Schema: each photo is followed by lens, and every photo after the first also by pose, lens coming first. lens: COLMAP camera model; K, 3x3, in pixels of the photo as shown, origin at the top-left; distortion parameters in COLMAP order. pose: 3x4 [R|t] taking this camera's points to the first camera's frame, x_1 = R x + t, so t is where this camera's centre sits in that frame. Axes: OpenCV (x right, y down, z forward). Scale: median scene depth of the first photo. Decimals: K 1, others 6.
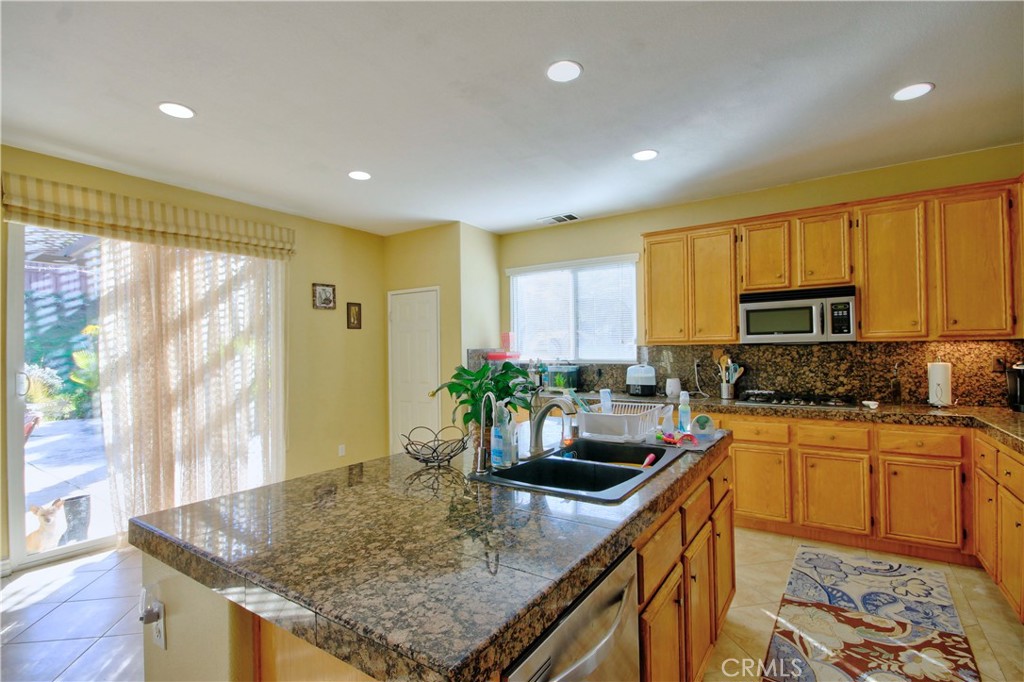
lens RADIAL K [[470.8, 0, 516.1], [0, 470.8, 348.2], [0, 0, 1]] dist [-0.023036, 0.000691]
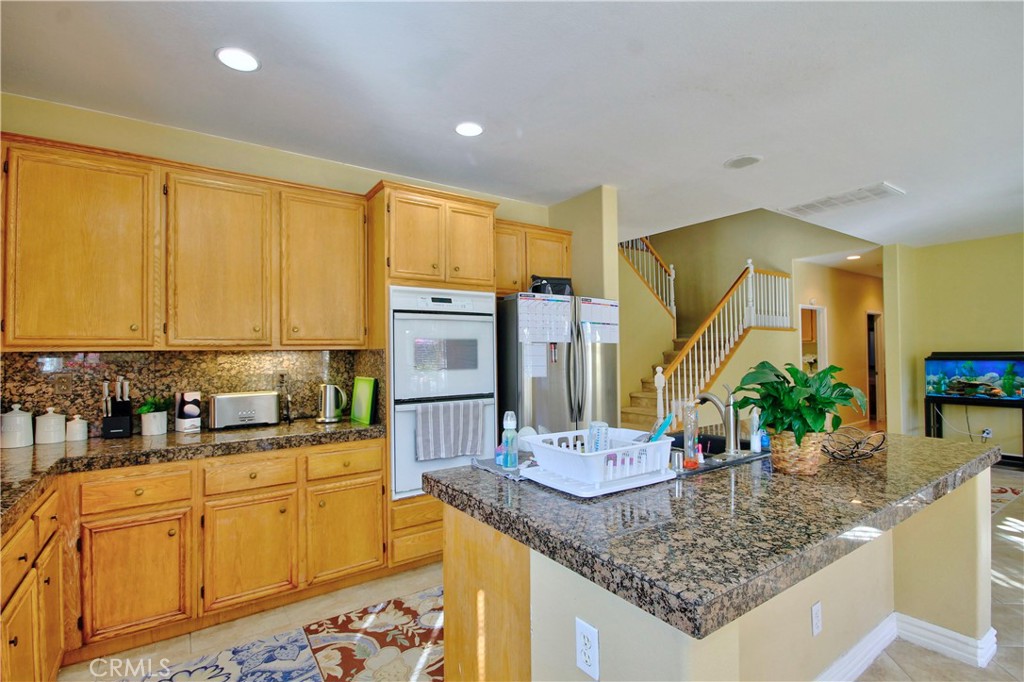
lens RADIAL K [[470.8, 0, 516.1], [0, 470.8, 348.2], [0, 0, 1]] dist [-0.023036, 0.000691]
pose [[-0.934257, 0.028644, 0.355449, 0.102639], [0.022014, 0.999500, -0.022685, 0.010814], [-0.355921, -0.013369, -0.934420, 1.798740]]
